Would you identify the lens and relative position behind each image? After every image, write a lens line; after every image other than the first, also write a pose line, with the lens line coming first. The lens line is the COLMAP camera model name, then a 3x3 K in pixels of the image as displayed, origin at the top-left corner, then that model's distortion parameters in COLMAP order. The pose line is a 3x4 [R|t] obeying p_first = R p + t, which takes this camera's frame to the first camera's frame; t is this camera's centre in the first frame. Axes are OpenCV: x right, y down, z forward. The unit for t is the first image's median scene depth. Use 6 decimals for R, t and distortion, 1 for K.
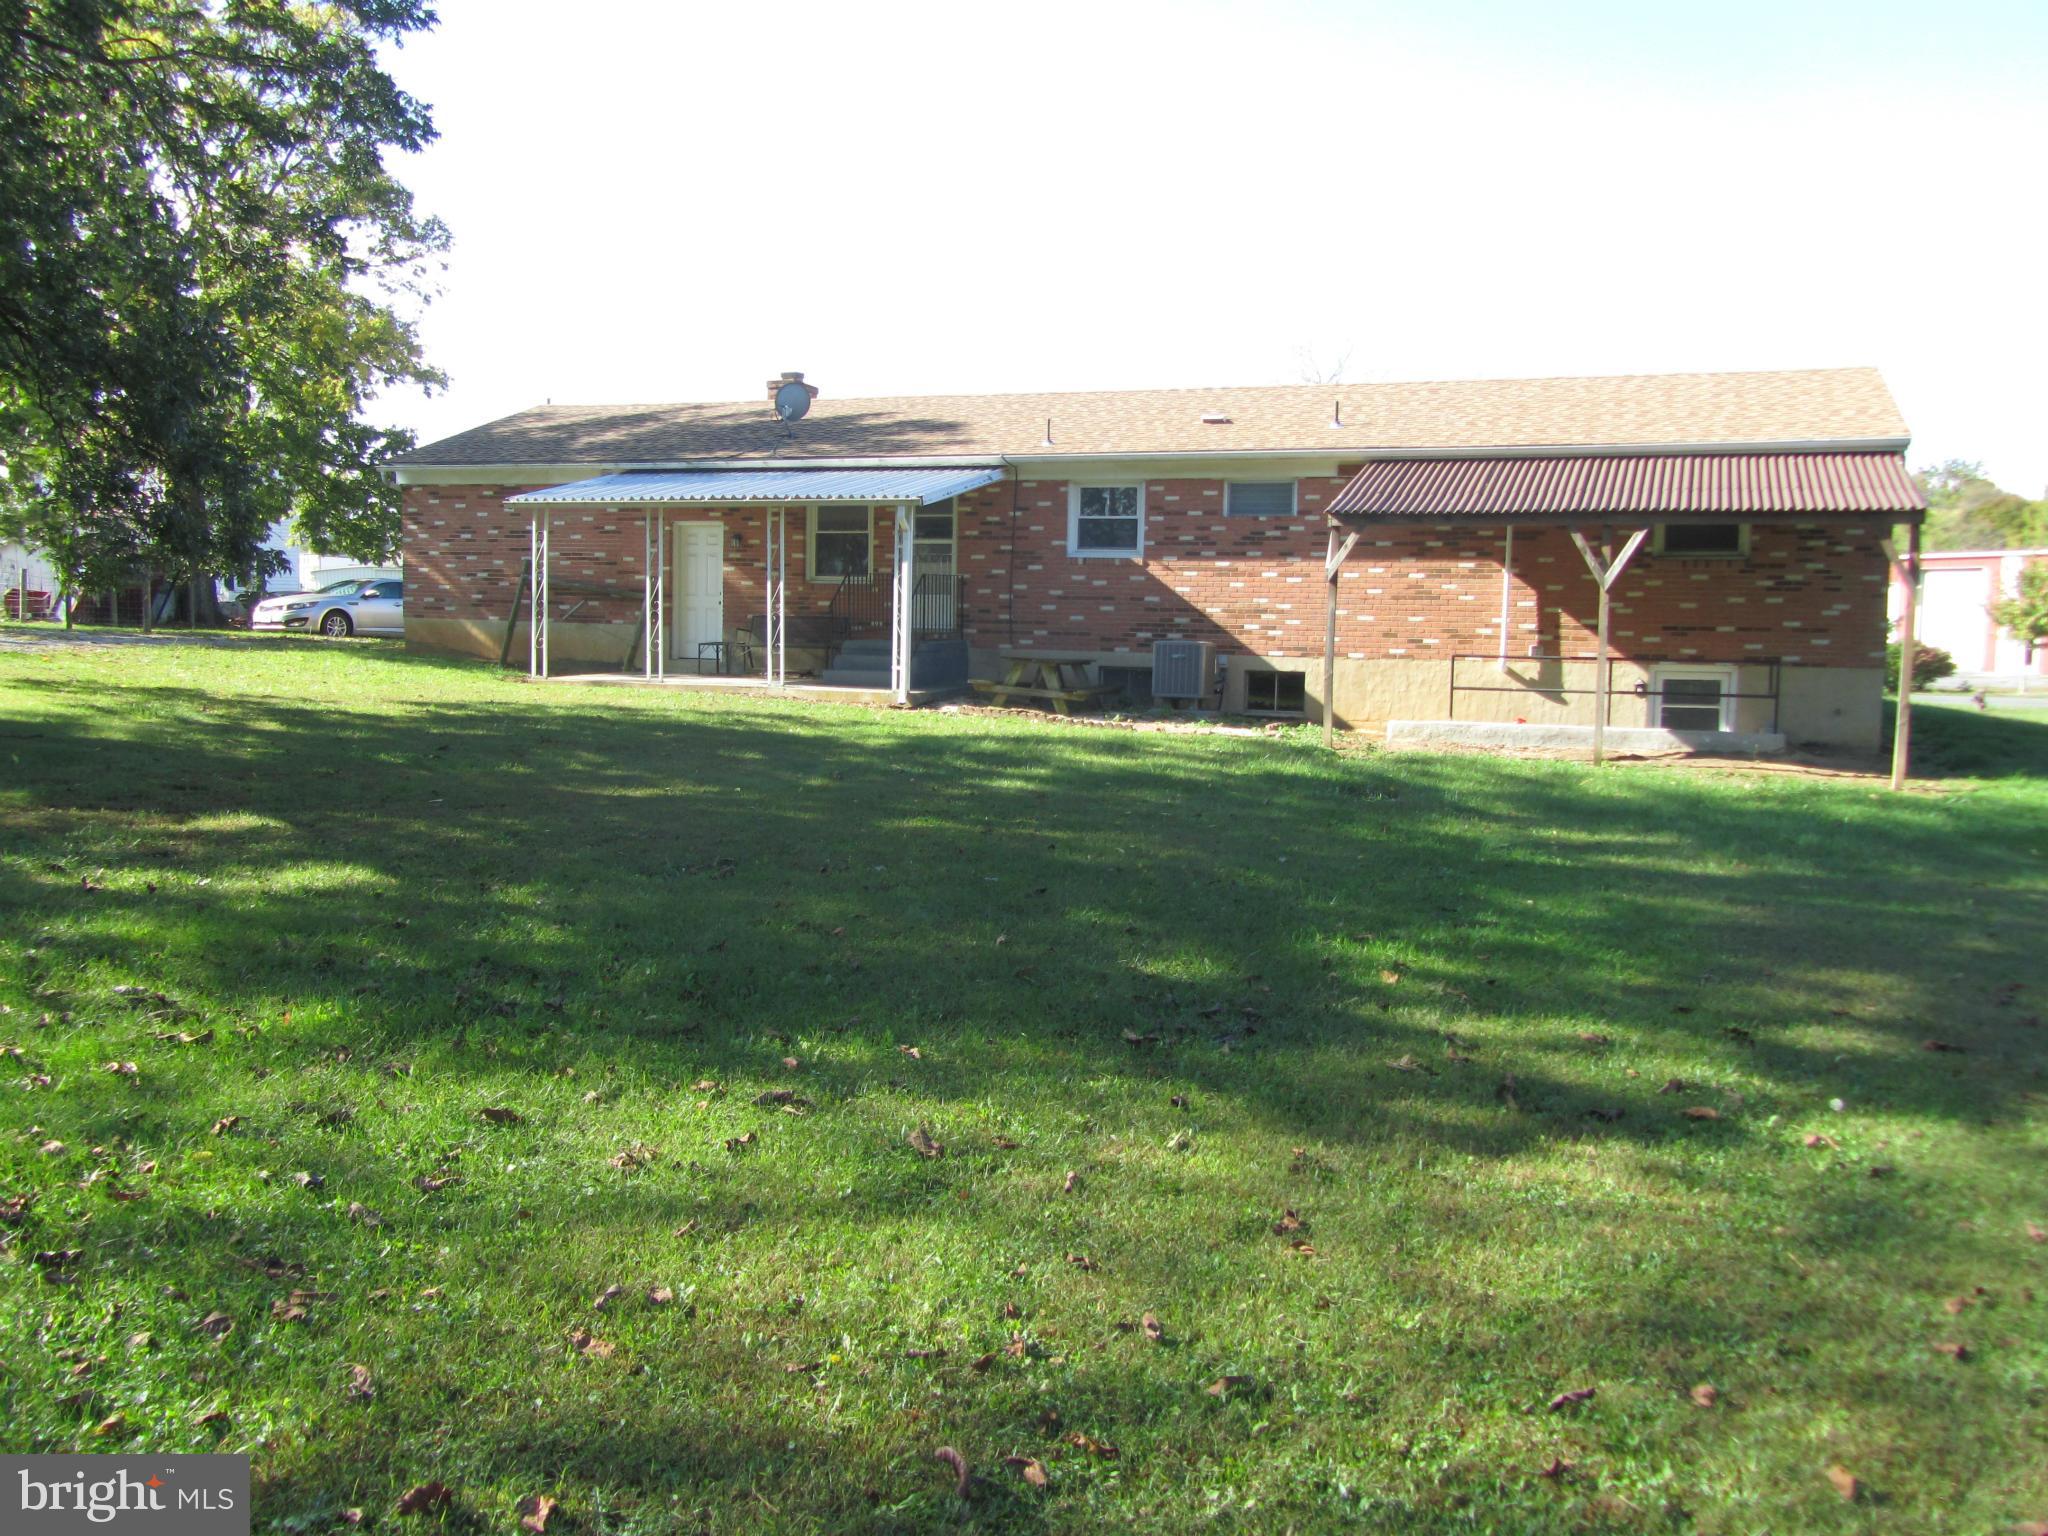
lens RADIAL K [[1703.2, 0, 1024.0], [0, 1703.2, 768.0], [0, 0, 1]] dist [-0.020351, 0.001035]
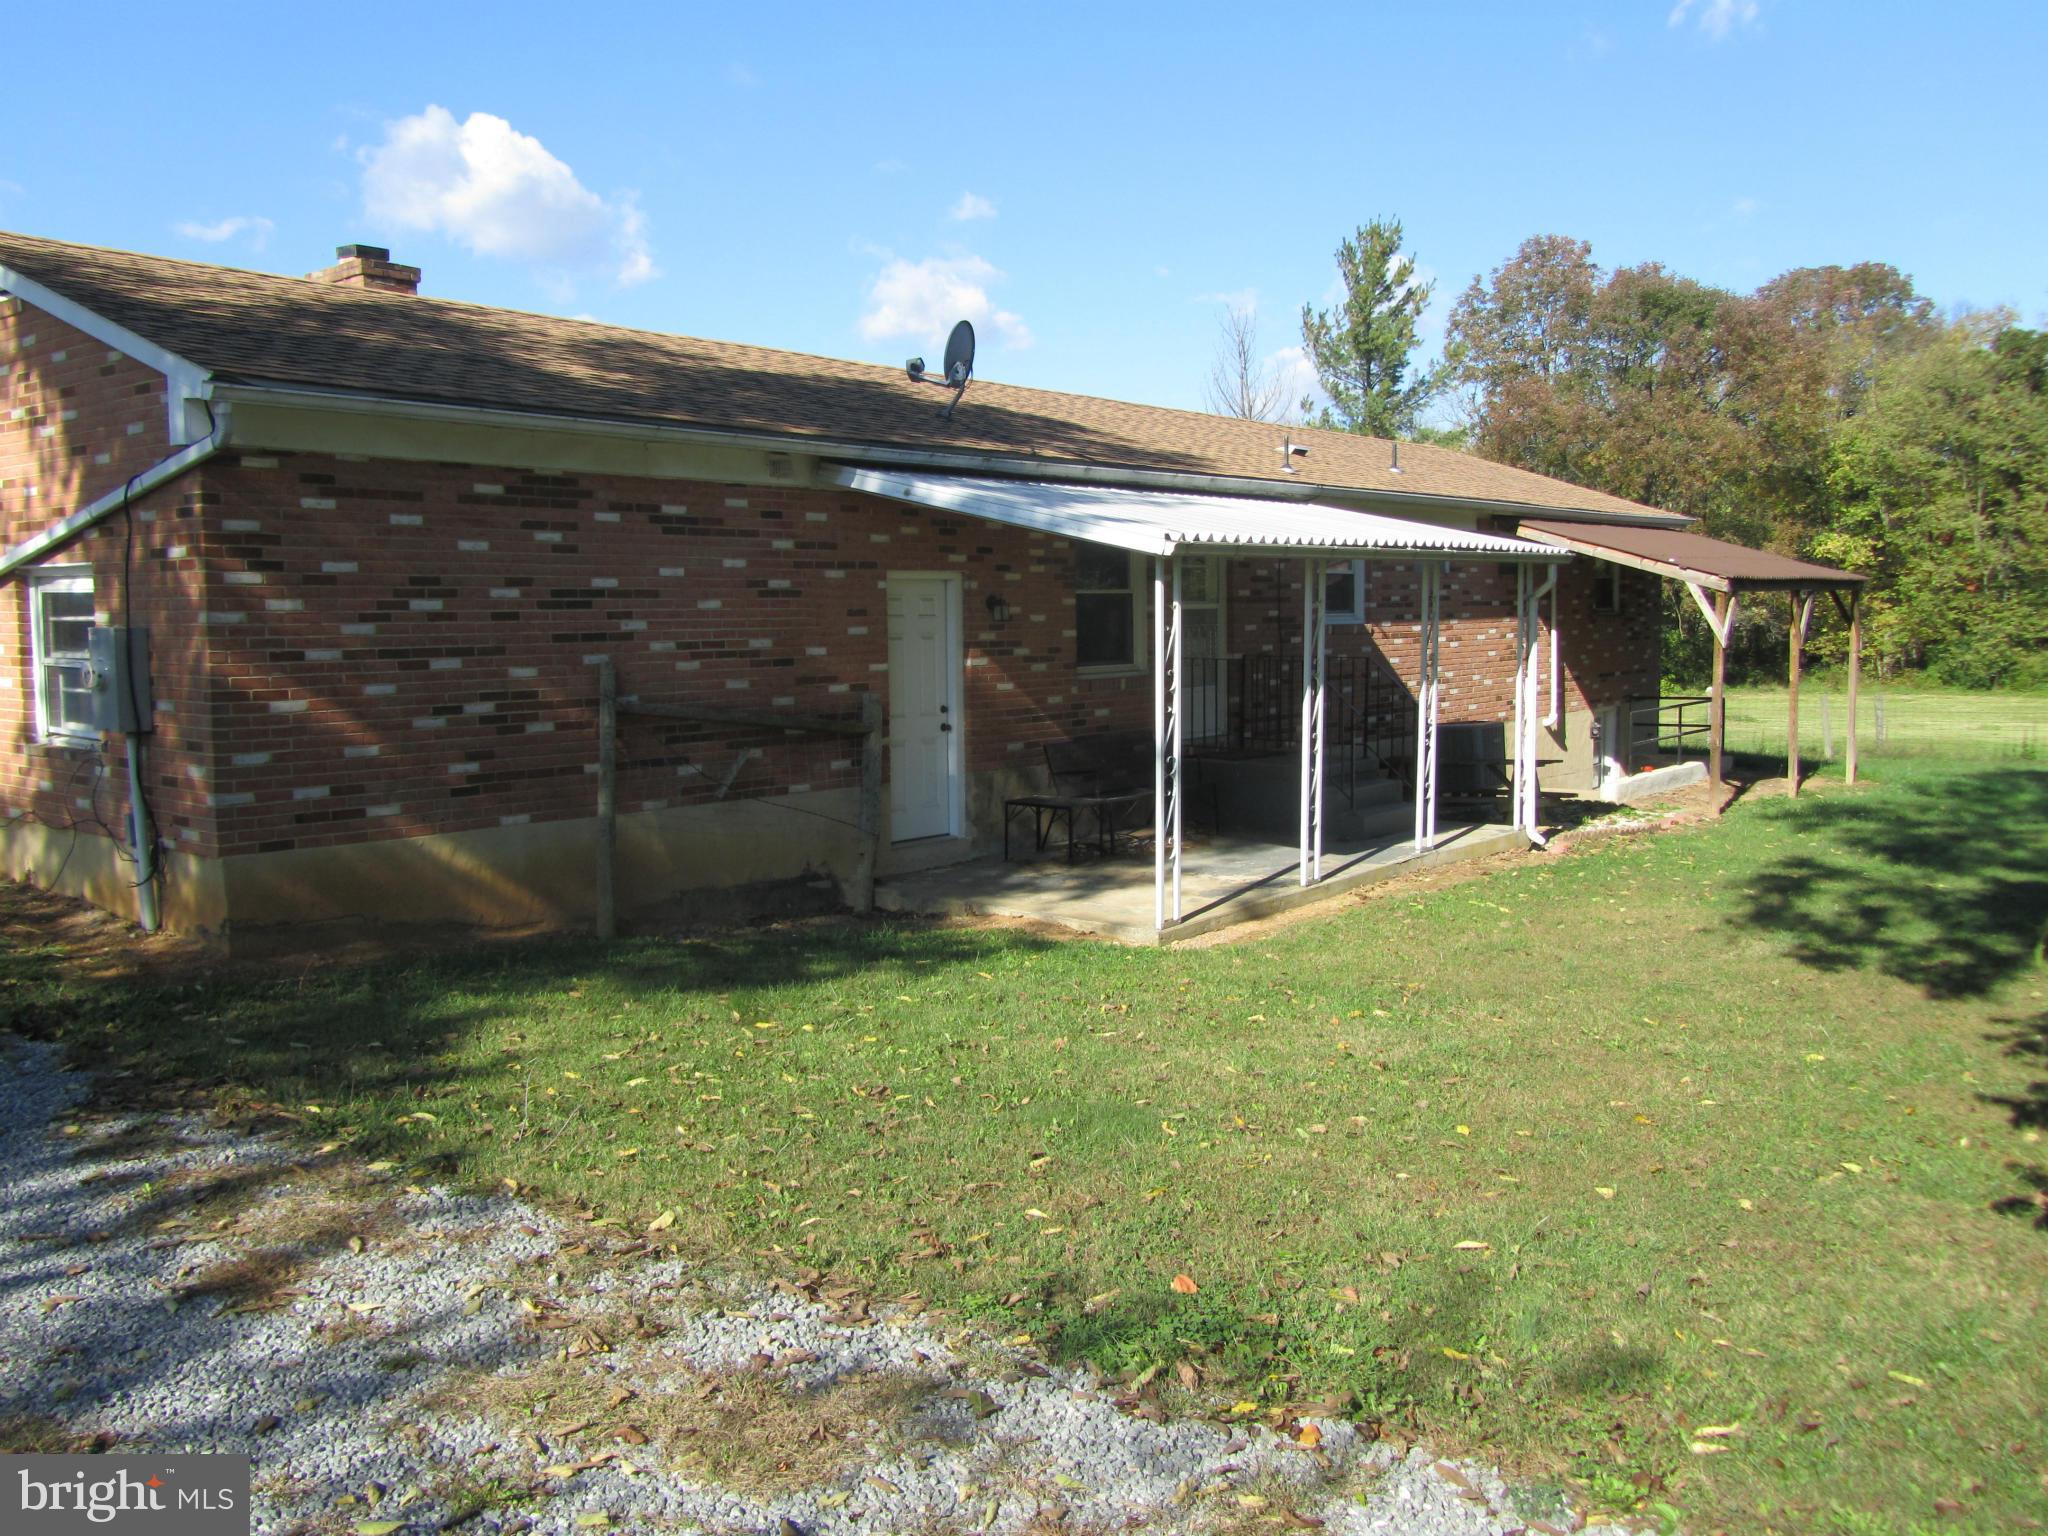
lens RADIAL K [[1703.2, 0, 1024.0], [0, 1703.2, 768.0], [0, 0, 1]] dist [-0.020351, 0.001035]
pose [[0.313465, -0.108830, 0.943343, -0.674500], [0.111844, 0.990728, 0.077132, -0.123815], [-0.942990, 0.081329, 0.322730, 0.820052]]
